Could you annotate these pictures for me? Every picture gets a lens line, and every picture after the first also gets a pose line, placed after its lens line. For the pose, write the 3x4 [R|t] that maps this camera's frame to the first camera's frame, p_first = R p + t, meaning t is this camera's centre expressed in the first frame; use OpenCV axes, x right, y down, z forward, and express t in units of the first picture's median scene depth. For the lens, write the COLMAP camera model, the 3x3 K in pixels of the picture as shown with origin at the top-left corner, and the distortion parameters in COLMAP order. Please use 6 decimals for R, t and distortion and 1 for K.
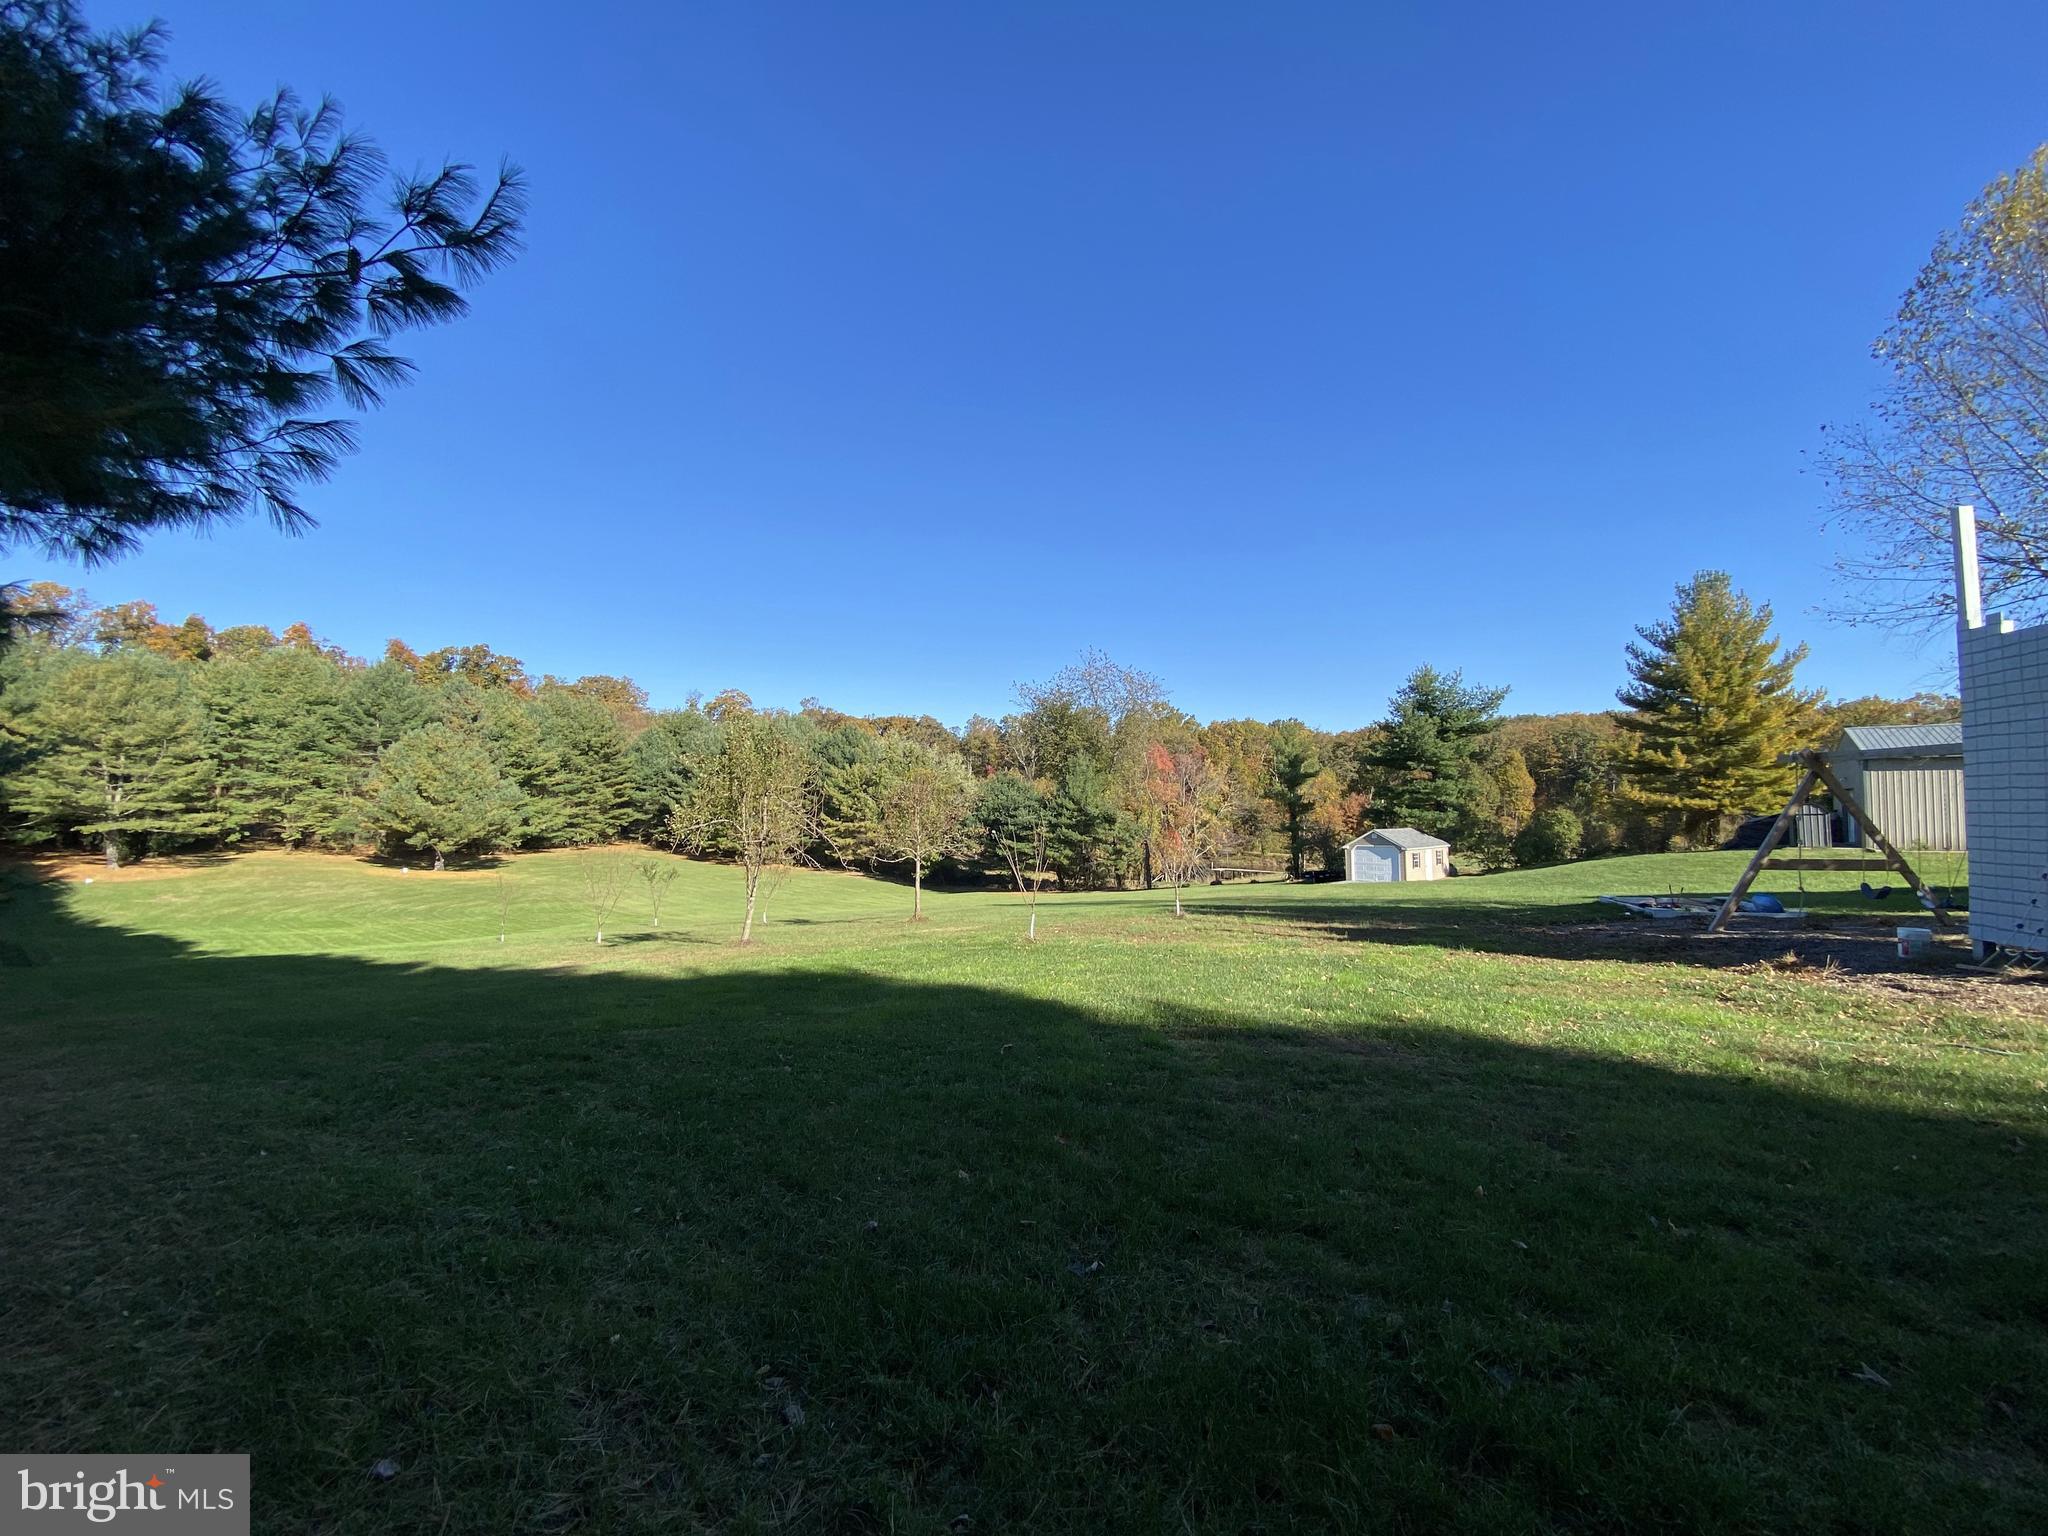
lens RADIAL K [[822.8, 0, 1010.3], [0, 822.8, 771.7], [0, 0, 1]] dist [0.003942, -0.000518]
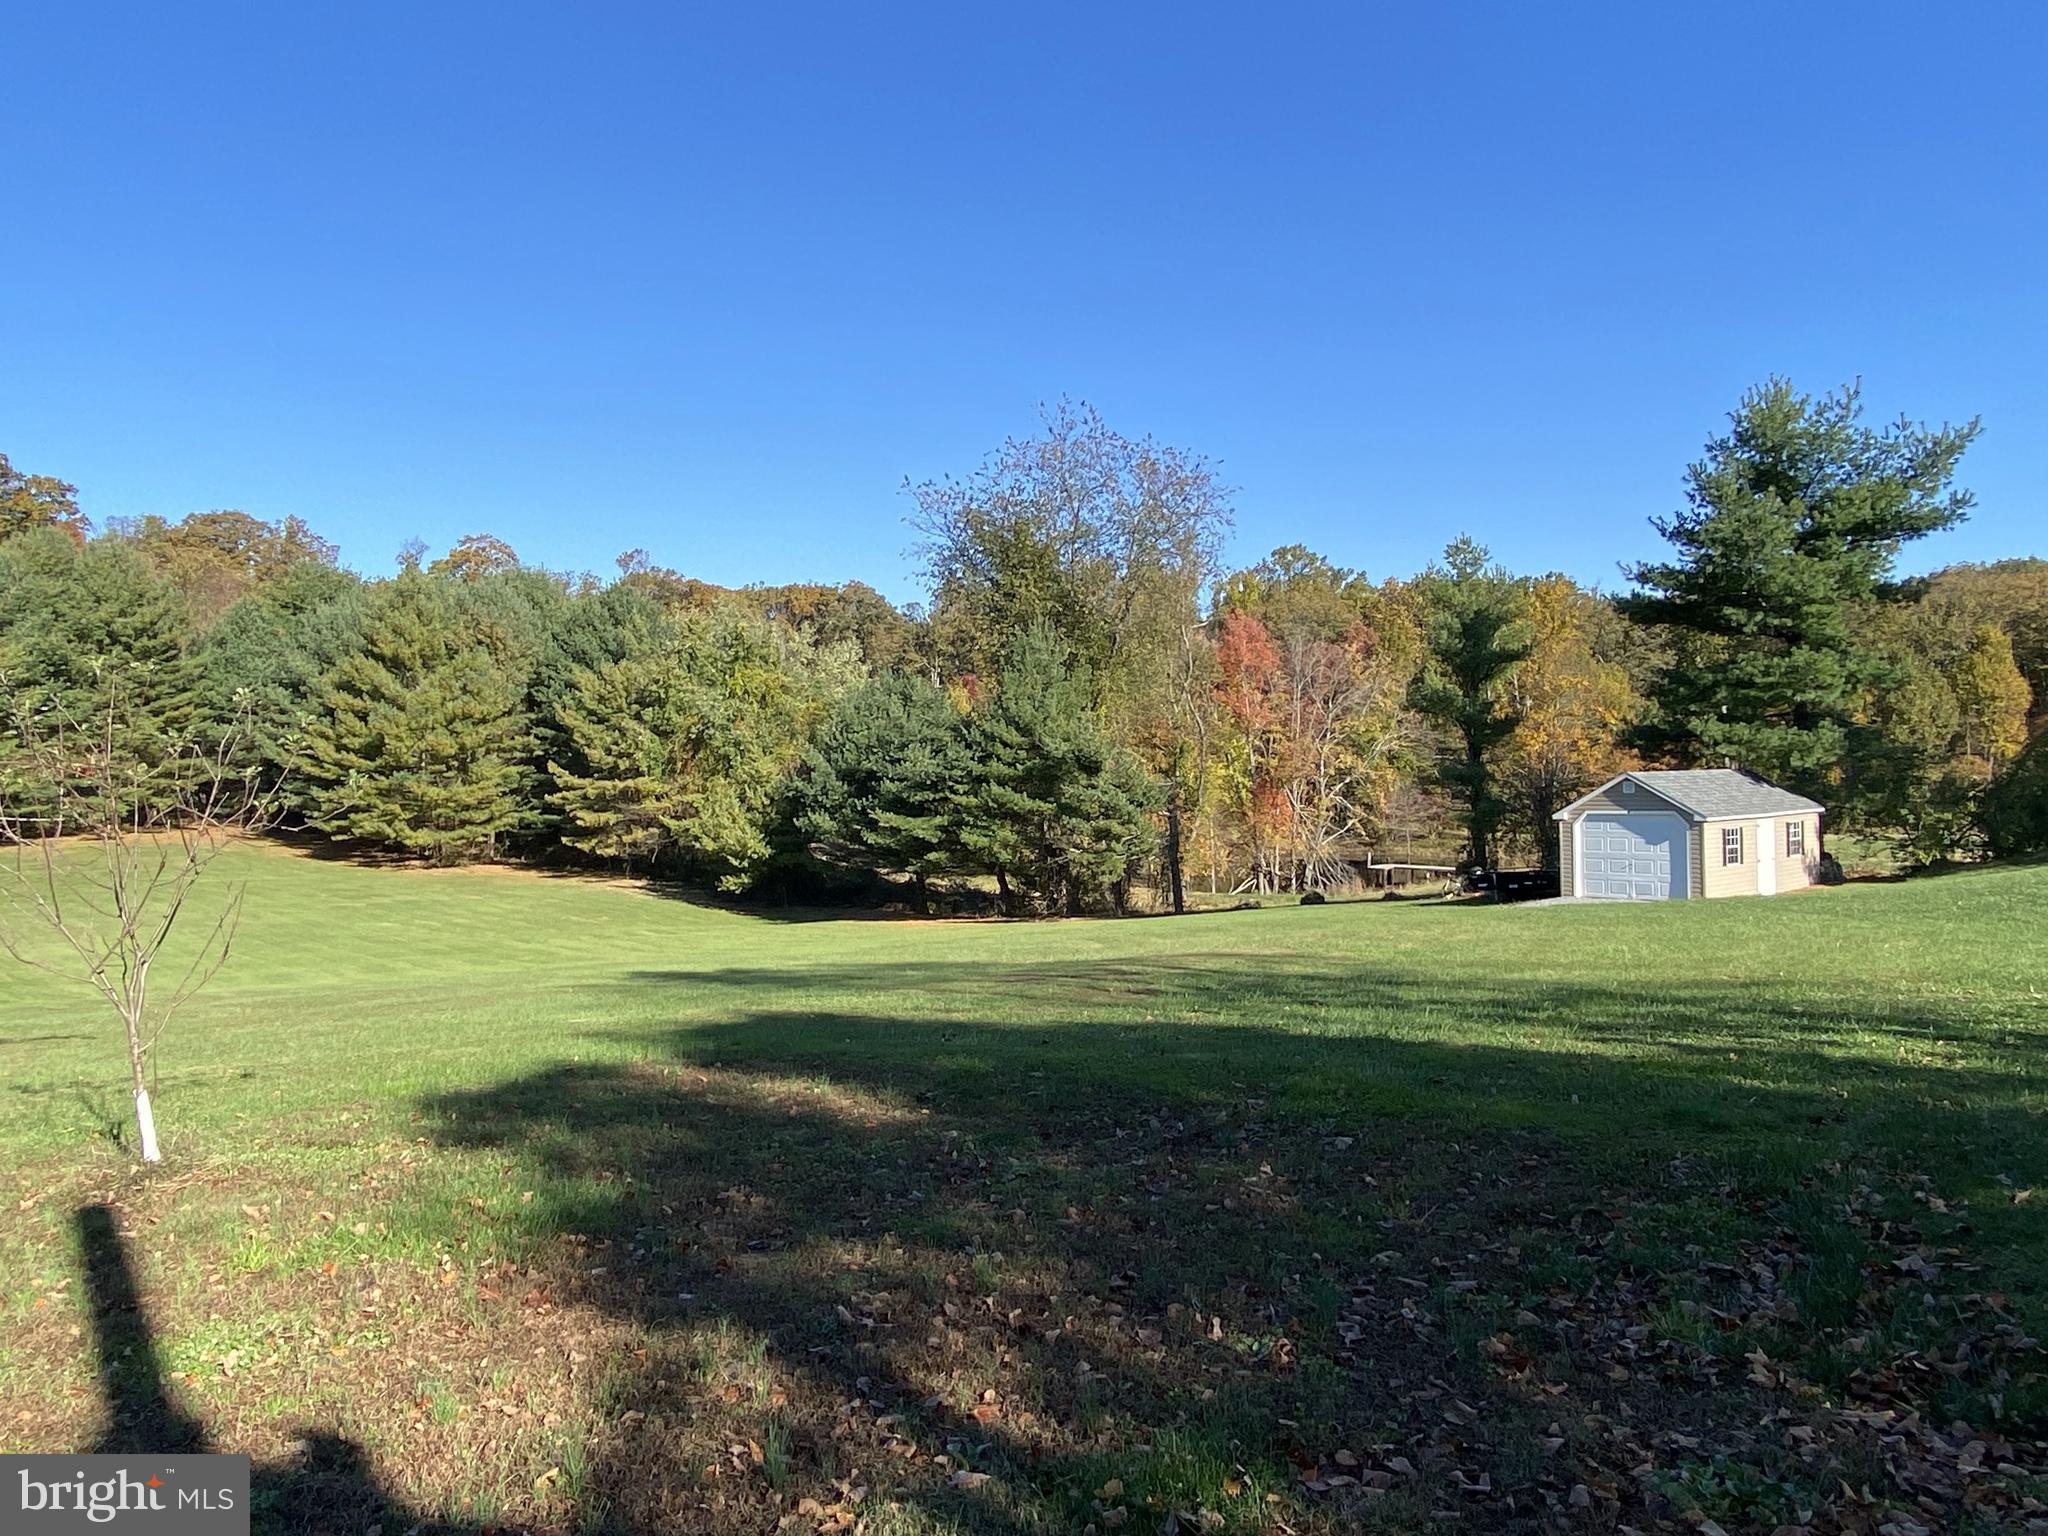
lens RADIAL K [[1459.0, 0, 1025.6], [0, 1459.0, 776.8], [0, 0, 1]] dist [0.054633, -0.075630]
pose [[0.999459, -0.011656, -0.030749, 0.101608], [0.013368, 0.998336, 0.056092, 0.016929], [0.030044, -0.056472, 0.997952, 0.162967]]
